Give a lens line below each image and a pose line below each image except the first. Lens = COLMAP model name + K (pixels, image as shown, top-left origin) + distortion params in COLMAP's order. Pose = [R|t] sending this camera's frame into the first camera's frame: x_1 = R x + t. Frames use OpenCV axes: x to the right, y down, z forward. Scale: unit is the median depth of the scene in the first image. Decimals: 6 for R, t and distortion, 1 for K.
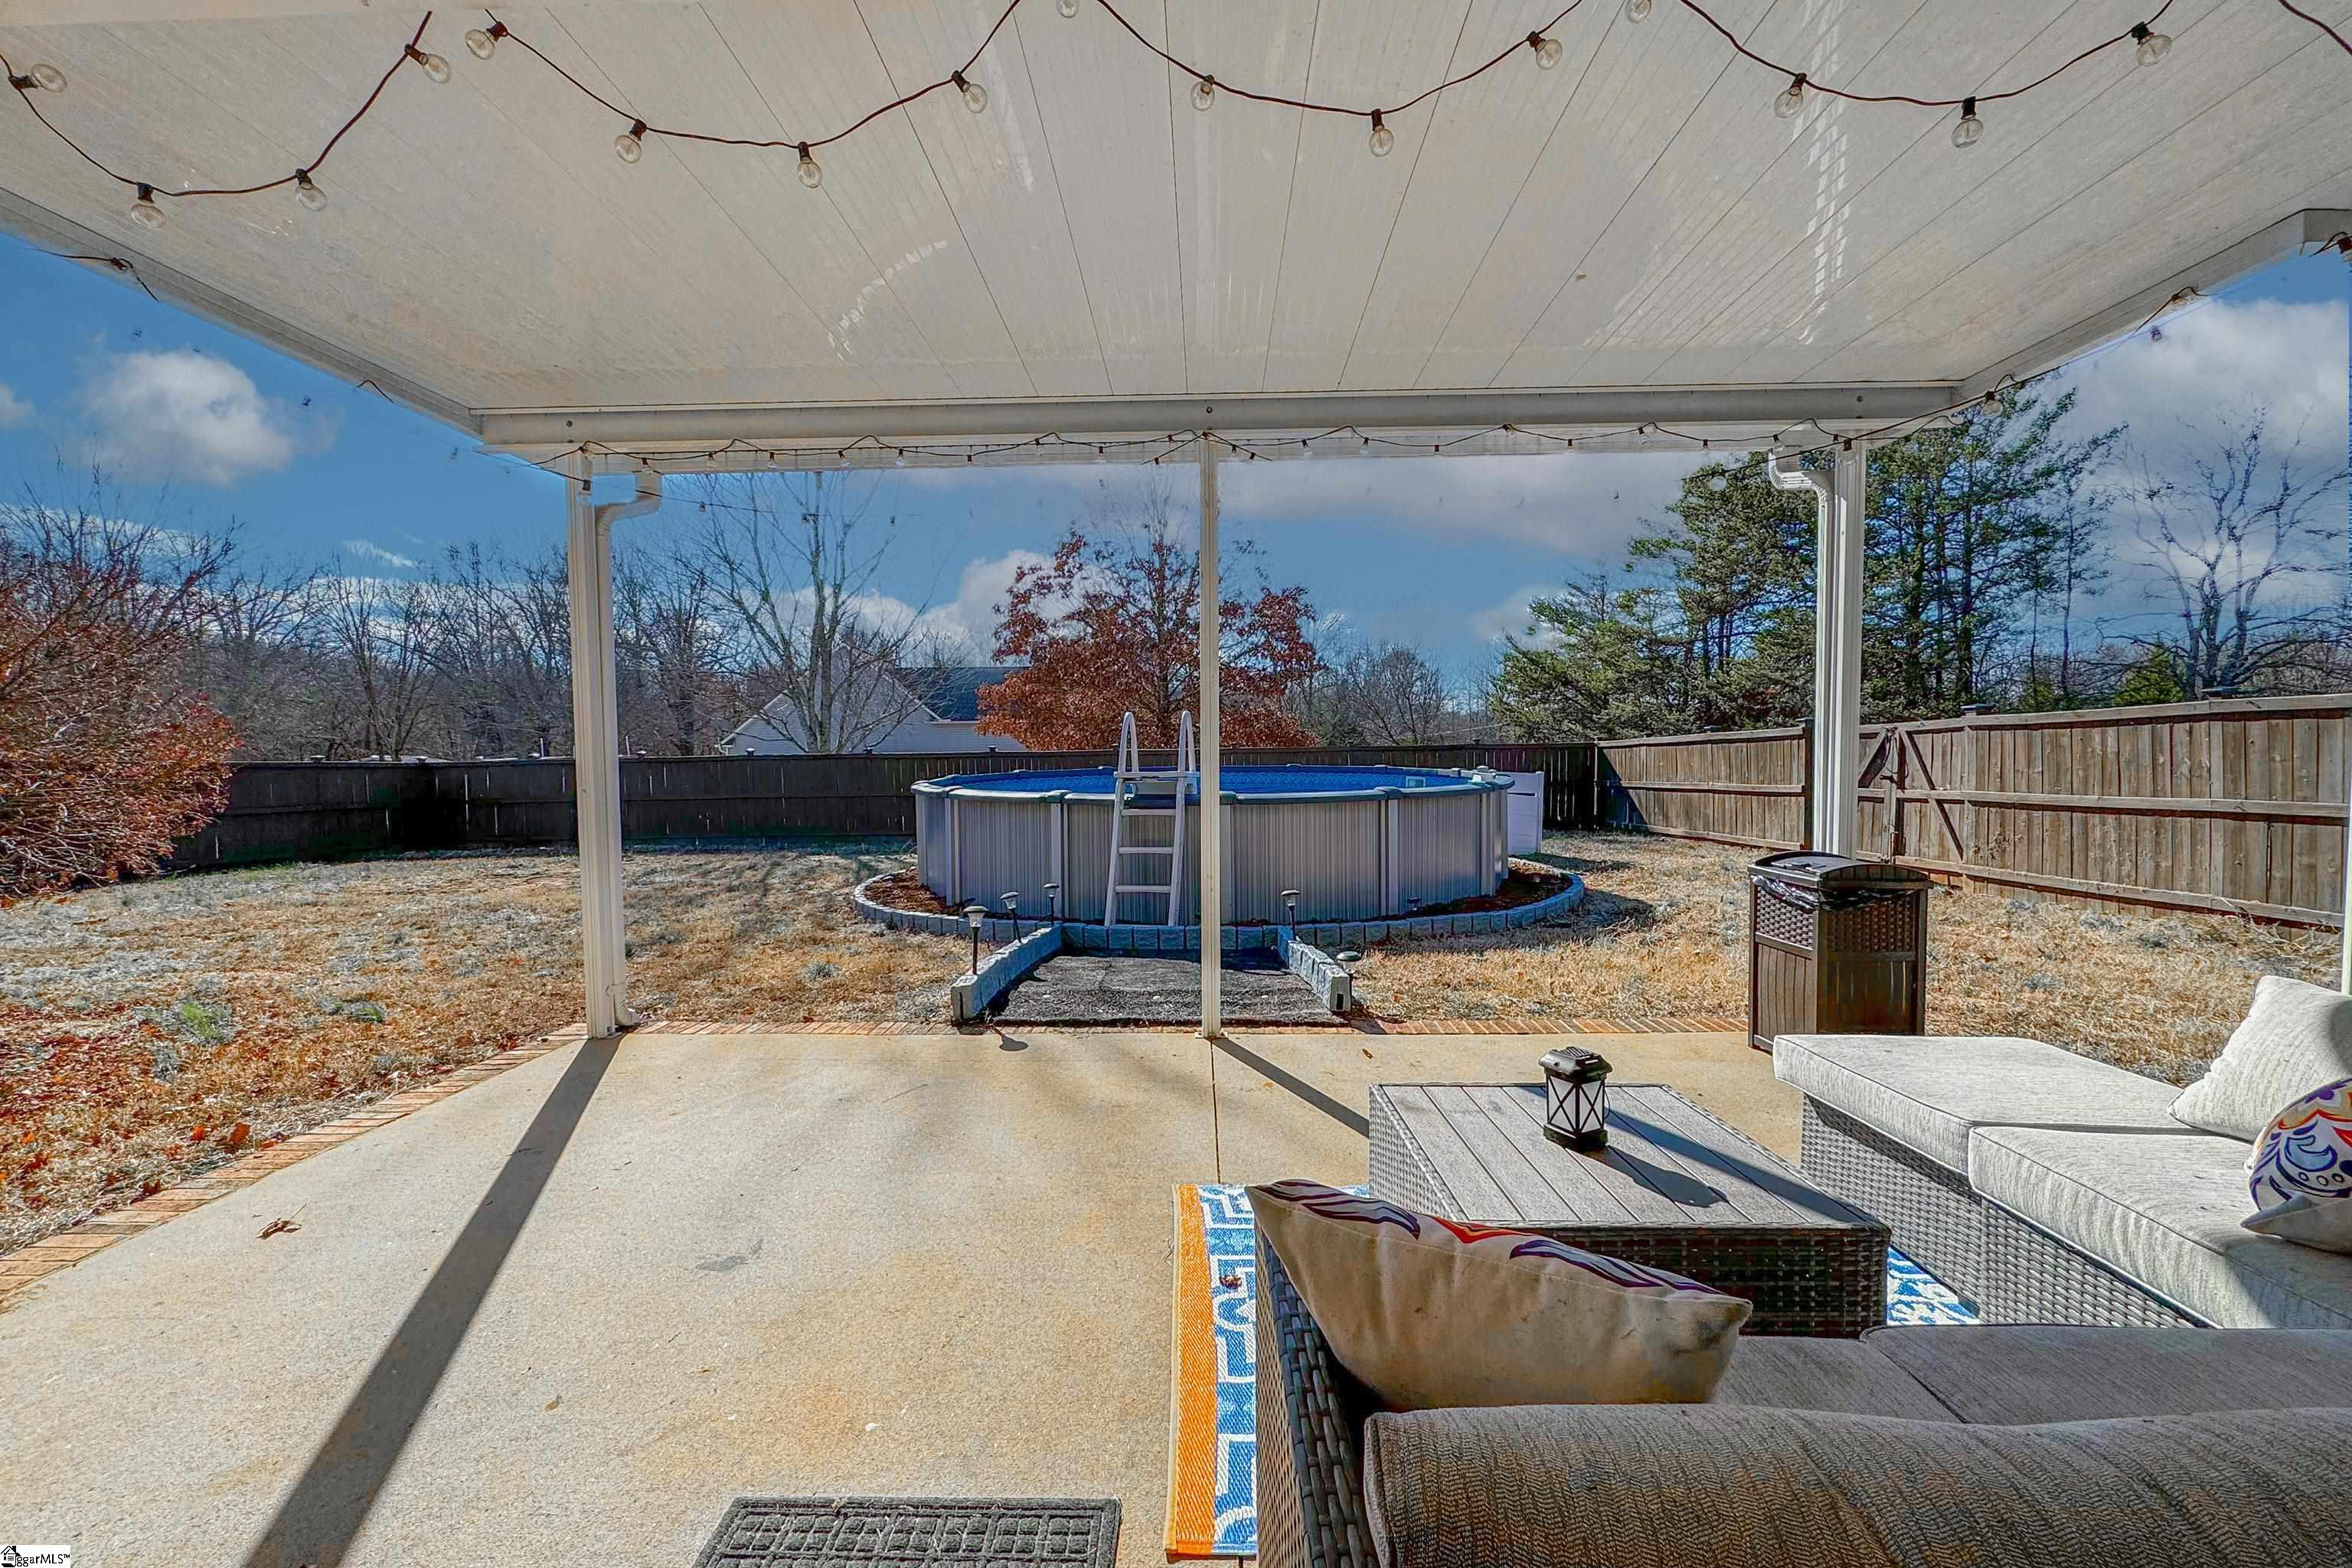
lens RADIAL K [[933.7, 0, 1179.2], [0, 933.7, 776.8], [0, 0, 1]] dist [0.000183, 0.000339]
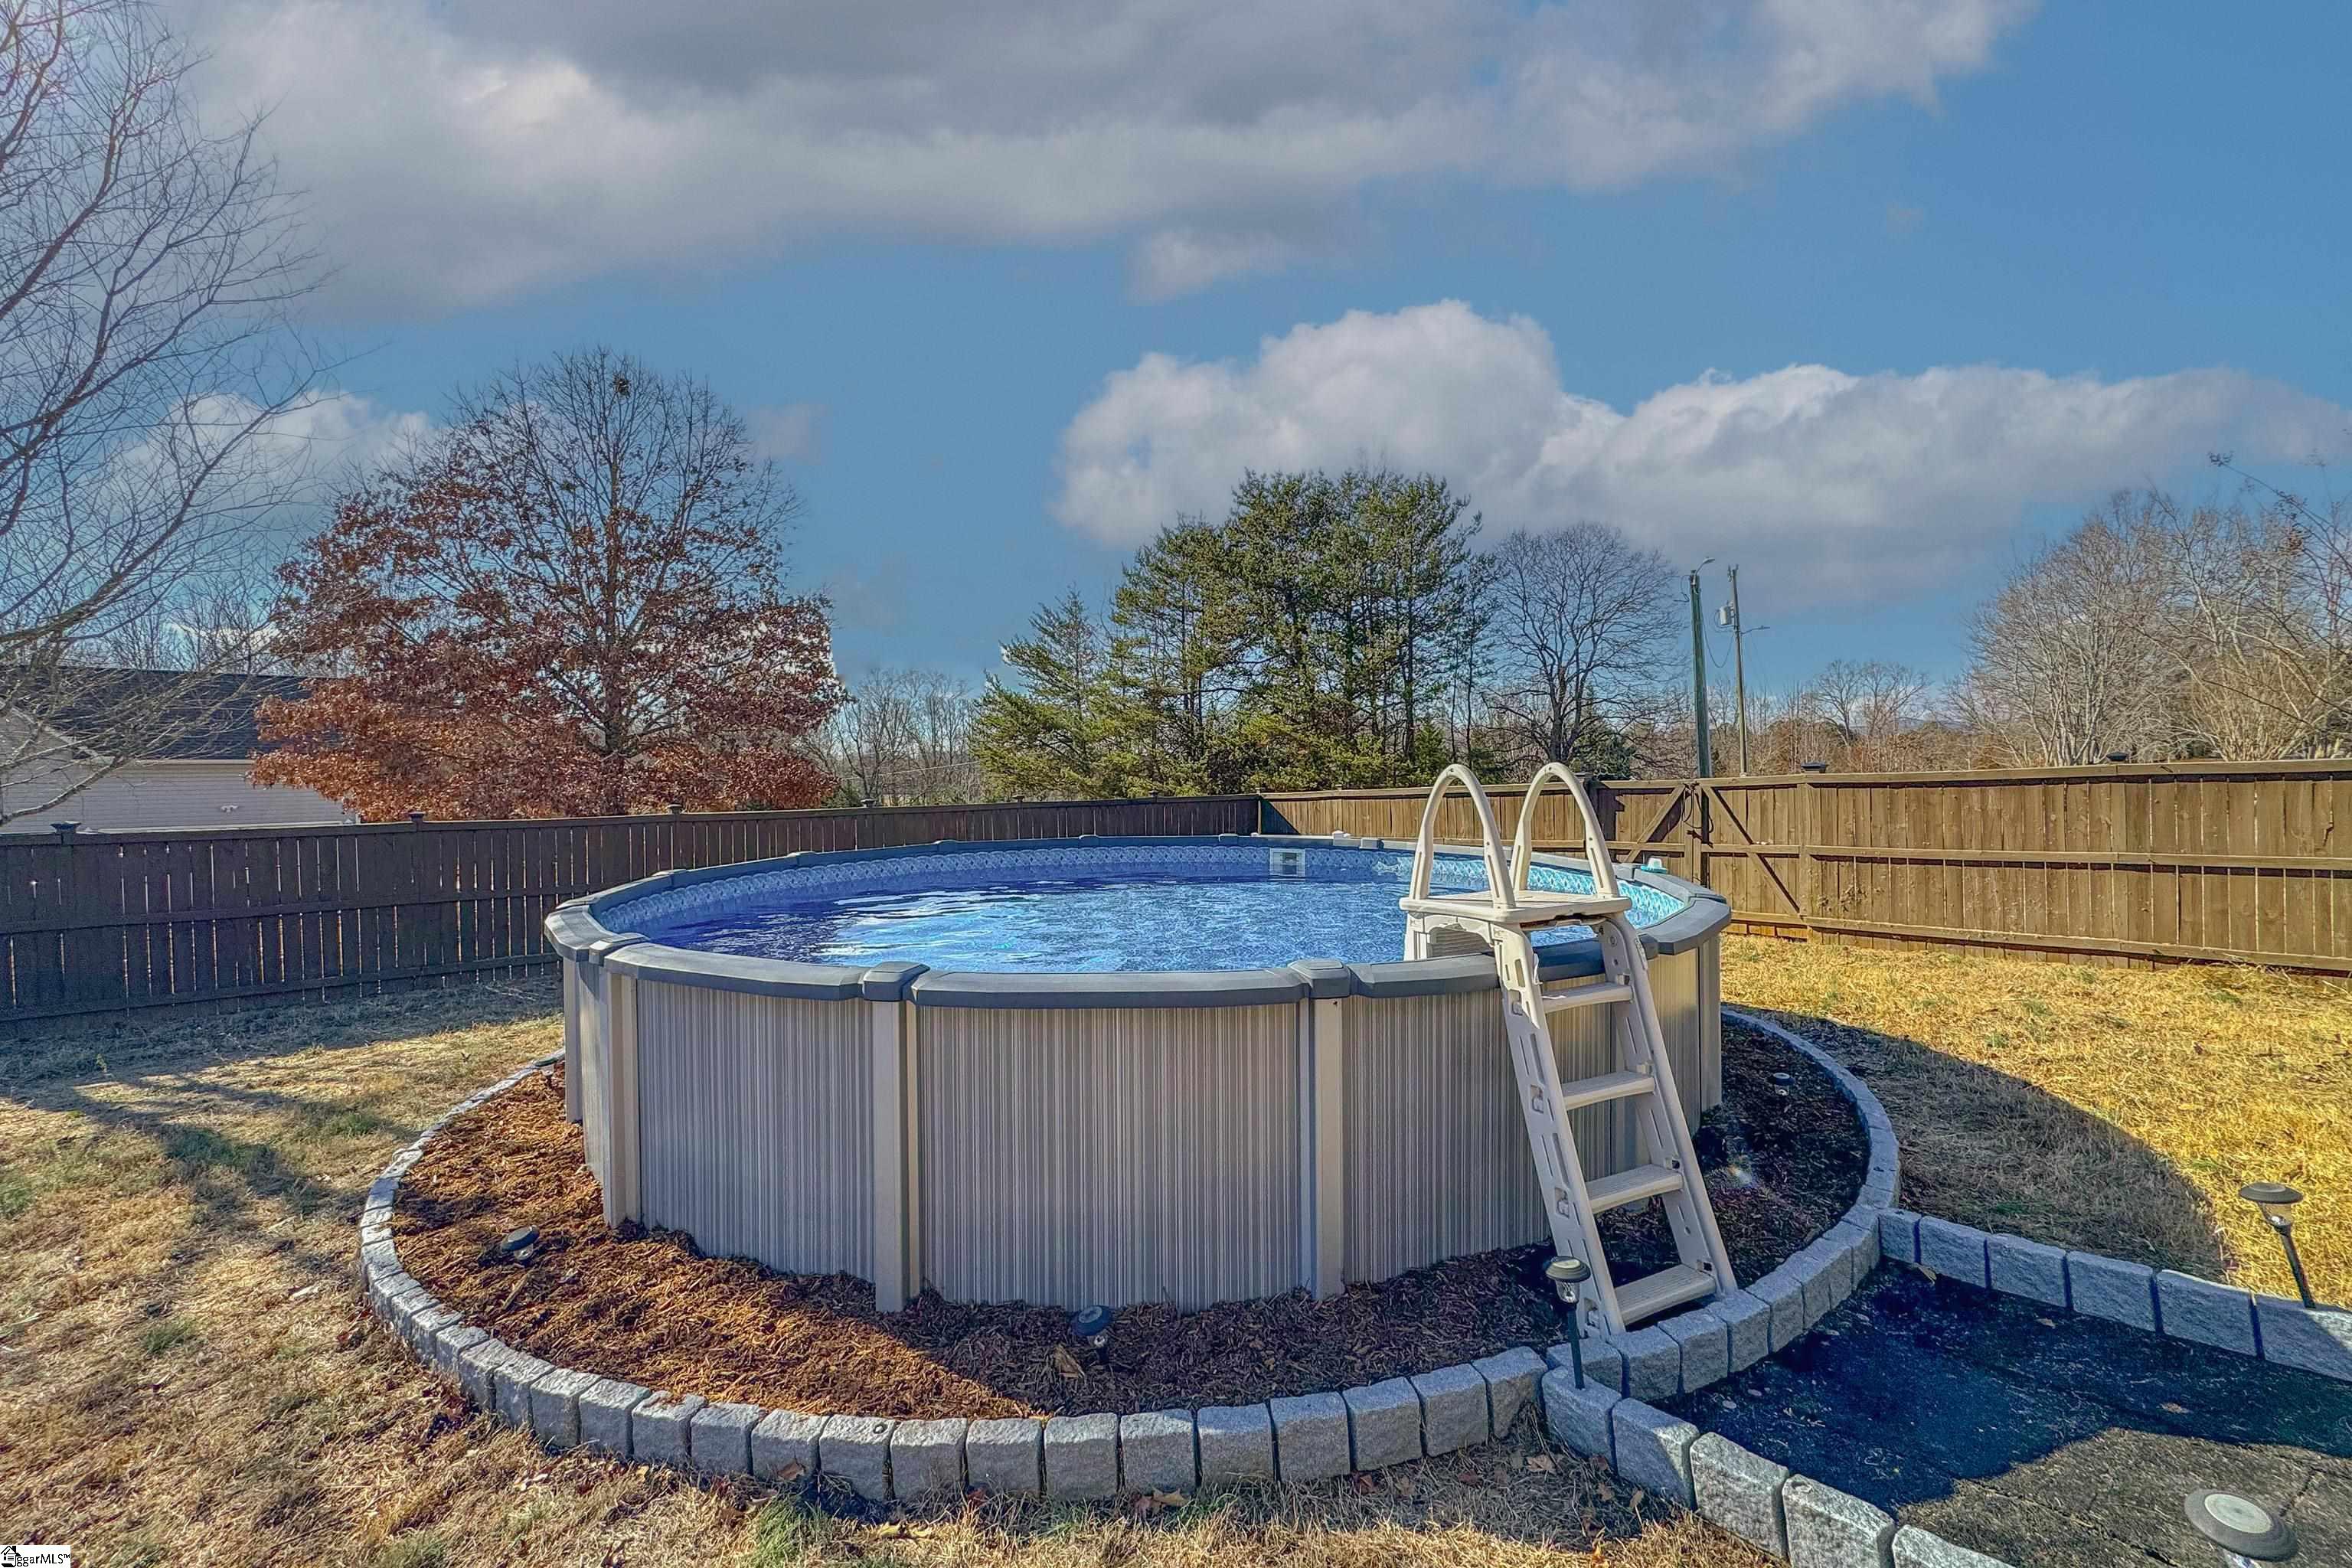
lens RADIAL K [[930.0, 0, 1176.0], [0, 930.0, 784.0], [0, 0, 1]] dist [-0.000855, 0.000252]
pose [[0.791193, -0.001965, 0.611563, -0.329467], [0.025979, 0.999200, -0.030400, -0.038338], [-0.611014, 0.039940, 0.790612, 0.583038]]
